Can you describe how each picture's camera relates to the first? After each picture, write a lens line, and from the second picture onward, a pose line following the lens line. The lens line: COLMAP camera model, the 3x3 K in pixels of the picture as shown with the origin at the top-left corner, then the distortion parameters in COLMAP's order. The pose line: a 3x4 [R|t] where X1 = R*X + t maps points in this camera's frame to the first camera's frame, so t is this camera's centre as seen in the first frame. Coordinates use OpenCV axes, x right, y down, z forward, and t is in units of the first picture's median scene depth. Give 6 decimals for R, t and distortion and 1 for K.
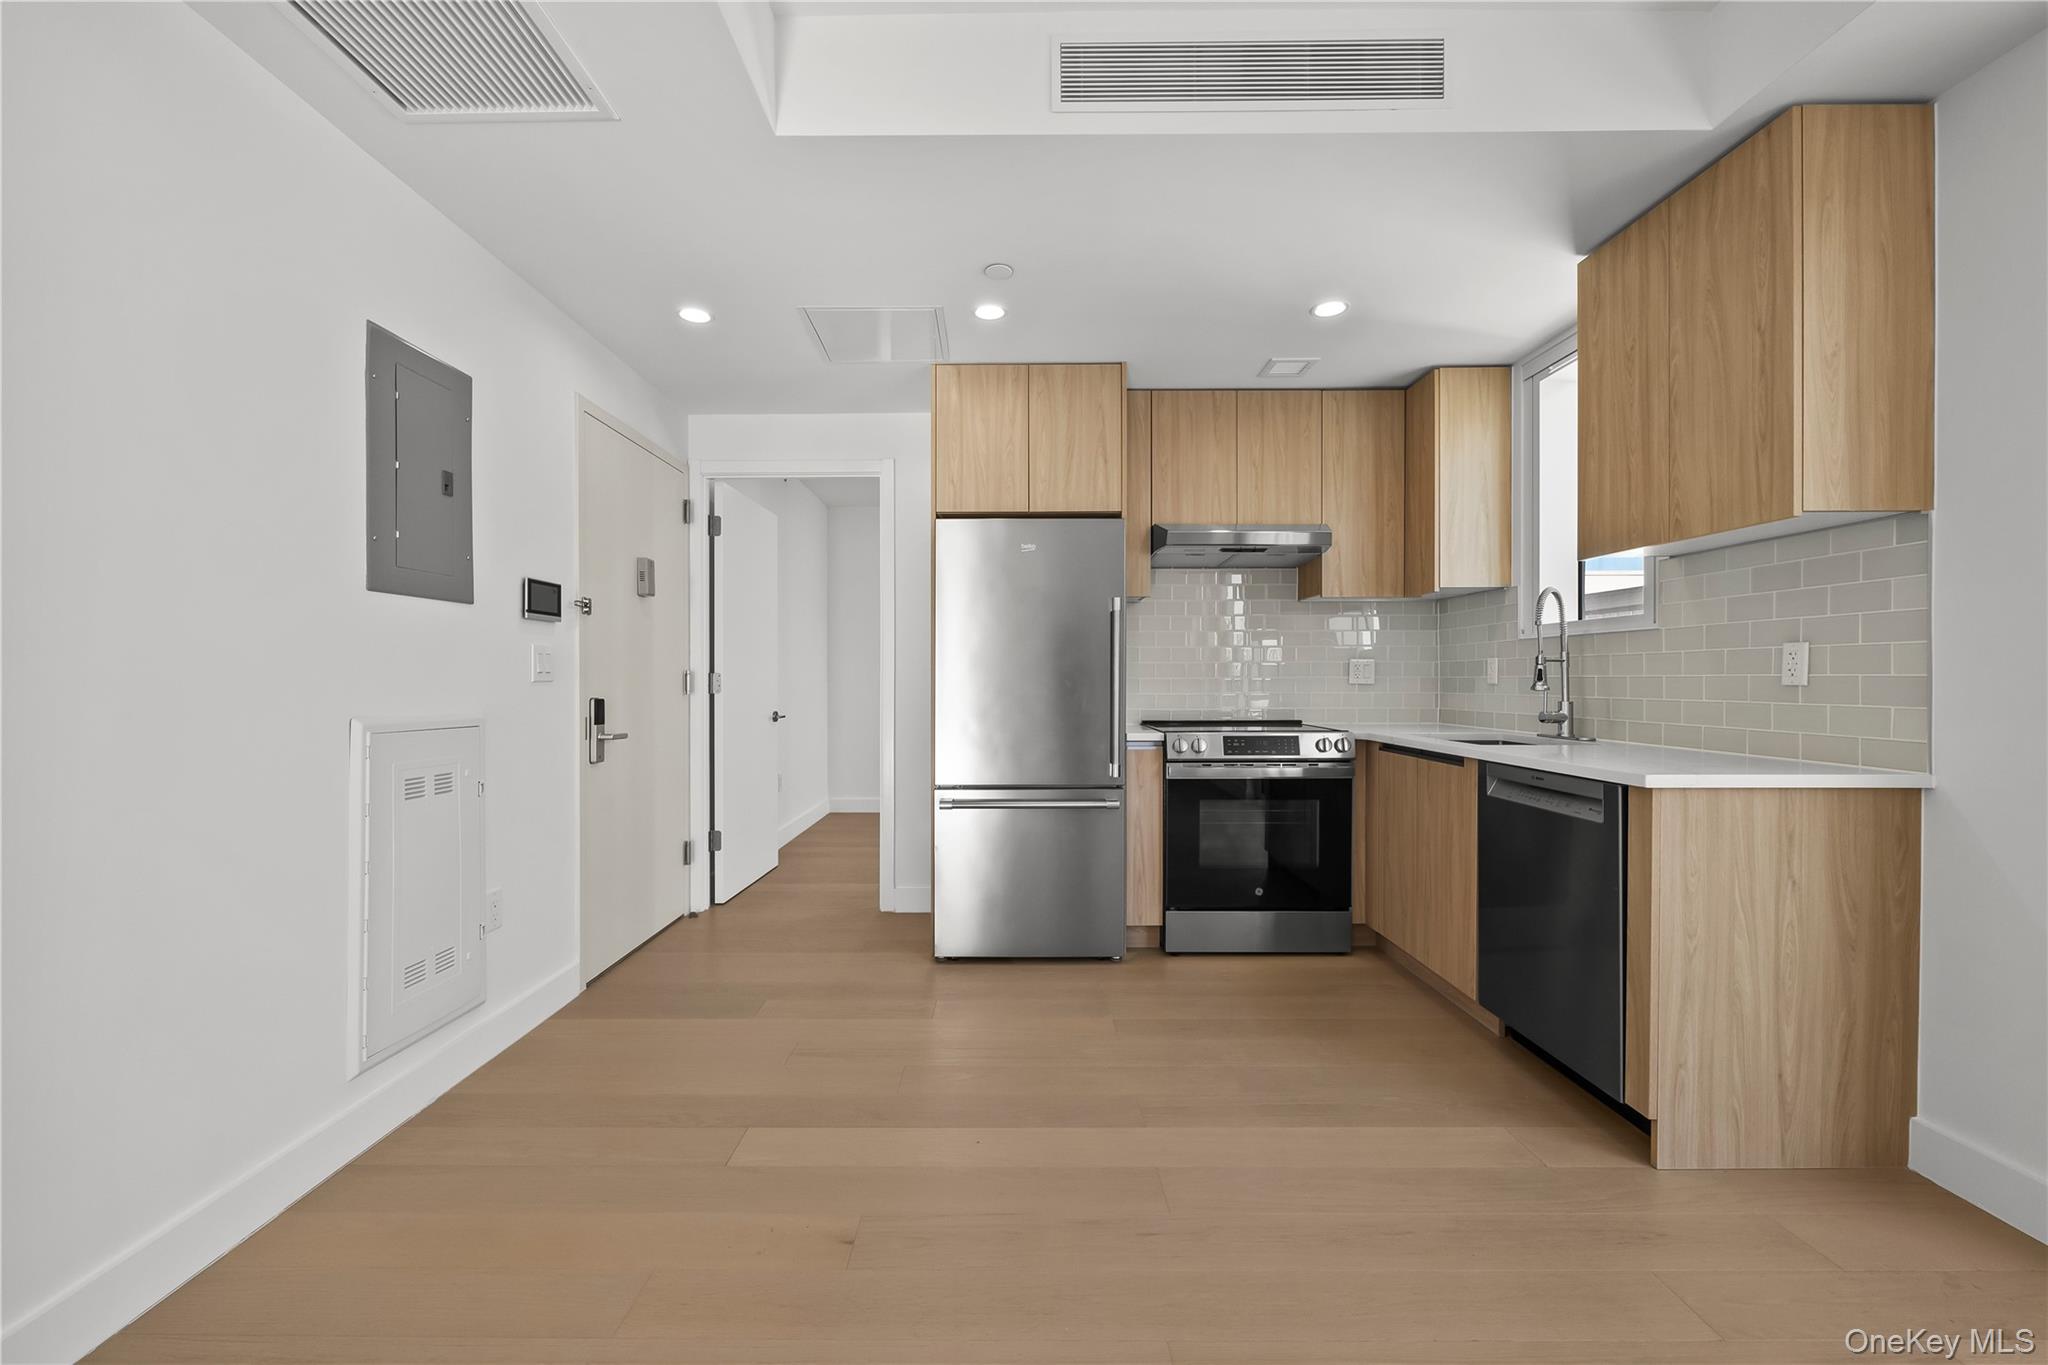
lens RADIAL K [[816.2, 0, 1011.4], [0, 816.2, 683.7], [0, 0, 1]] dist [-0.001510, 0.000211]
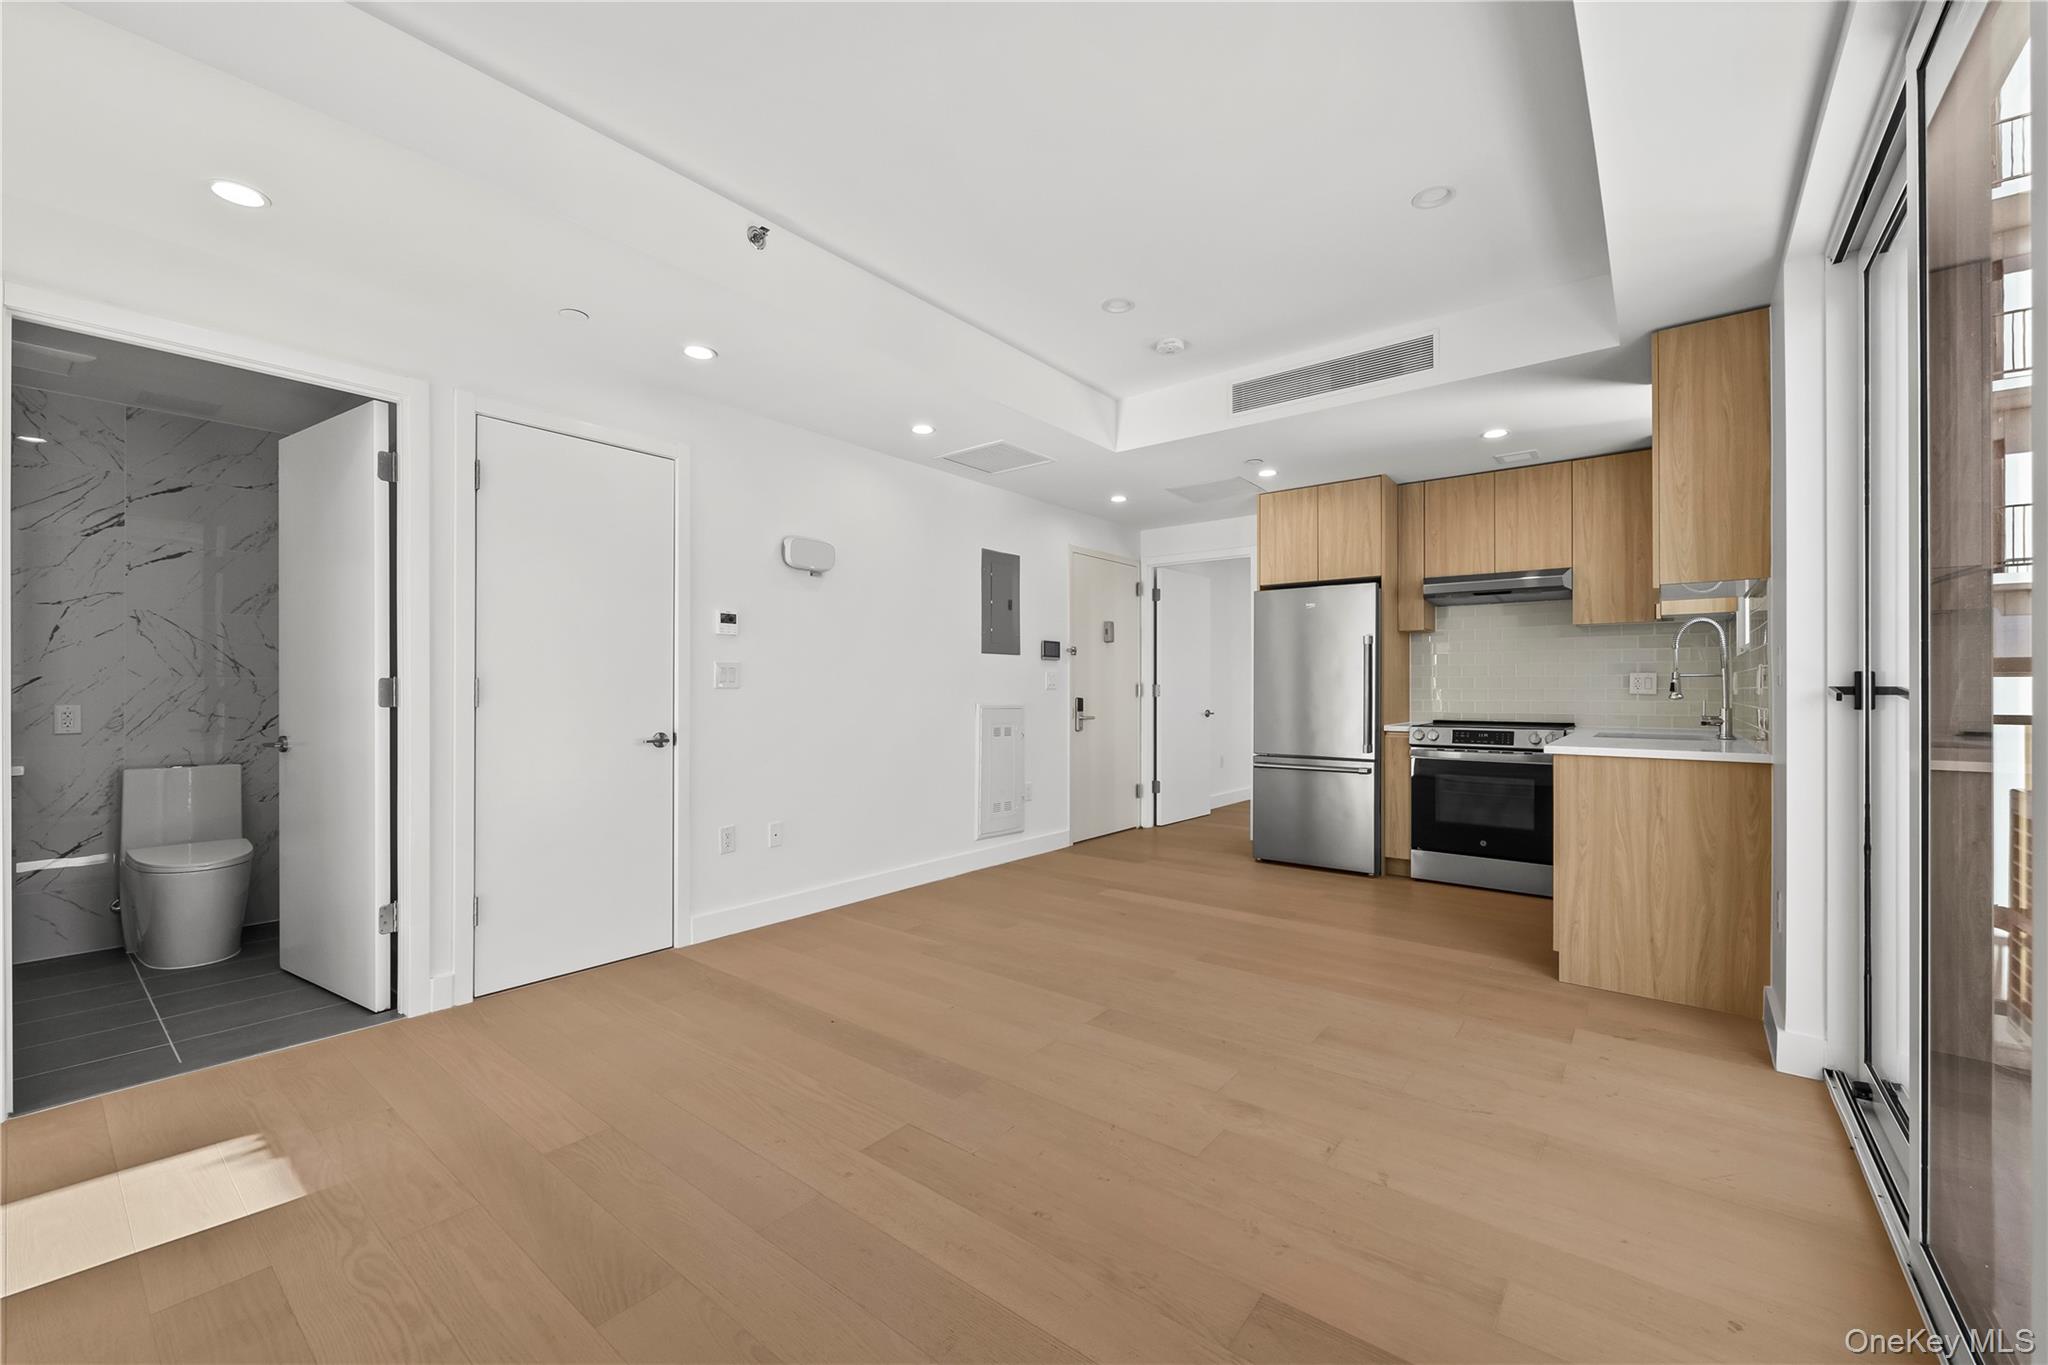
lens RADIAL K [[816.2, 0, 1011.4], [0, 816.2, 683.7], [0, 0, 1]] dist [-0.001510, 0.000211]
pose [[0.778998, -0.000739, -0.627026, 0.568909], [-0.006379, 0.999938, -0.009103, 0.002976], [0.626994, 0.011091, 0.778945, -0.601299]]
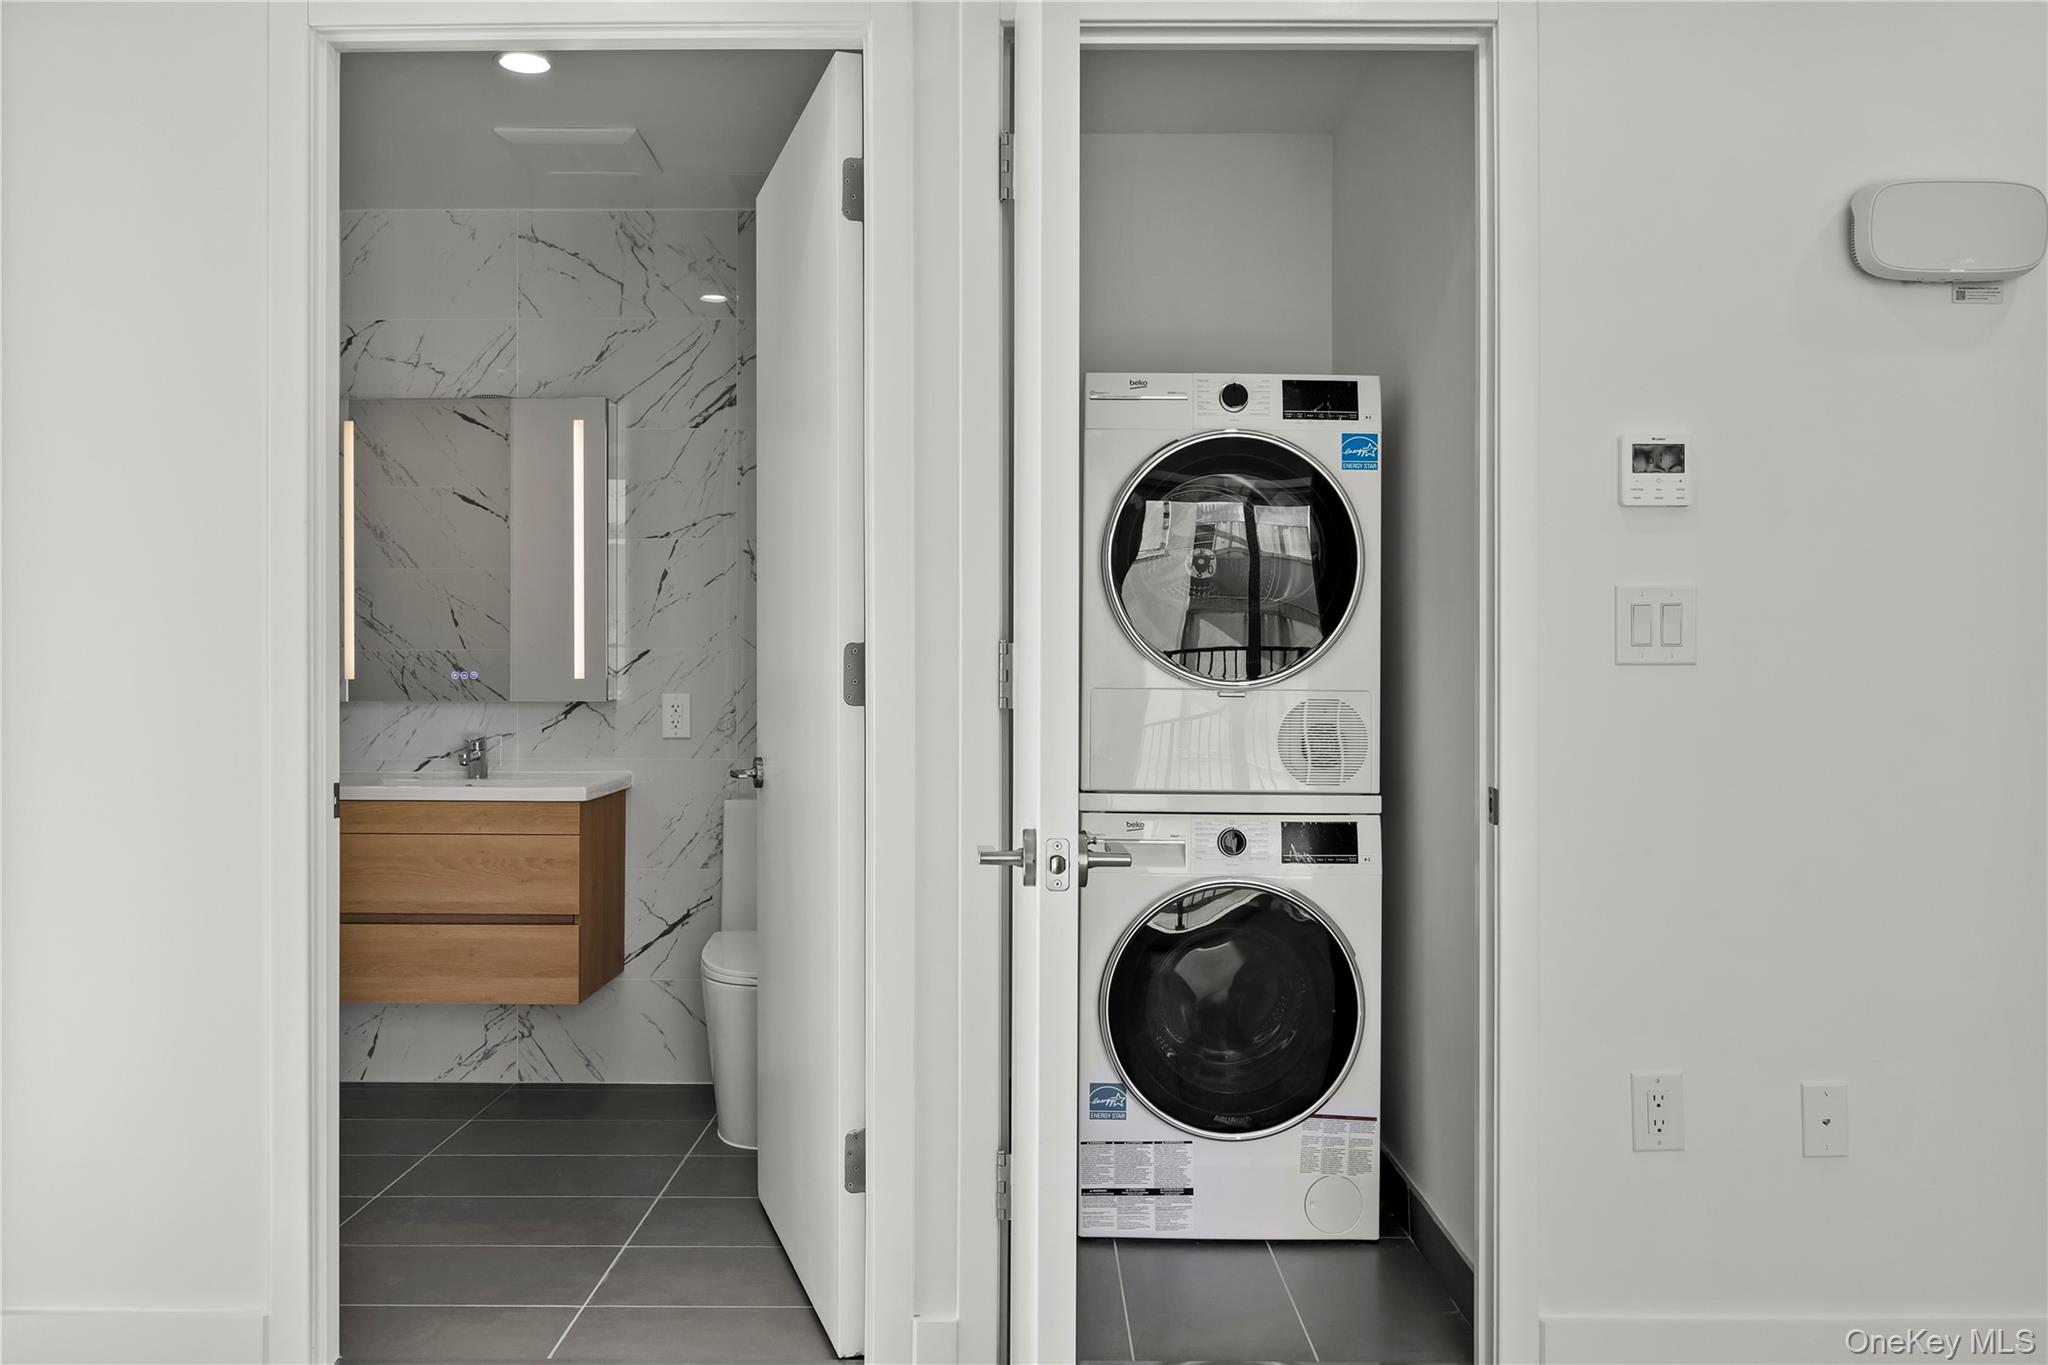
lens RADIAL K [[1621.0, 0, 1024.0], [0, 1621.0, 682.5], [0, 0, 1]] dist [-0.005311, -0.001276]
pose [[0.005234, 0.008316, -0.999952, 0.296263], [-0.009226, 0.999923, 0.008267, 0.006016], [0.999944, 0.009183, 0.005310, -0.253138]]
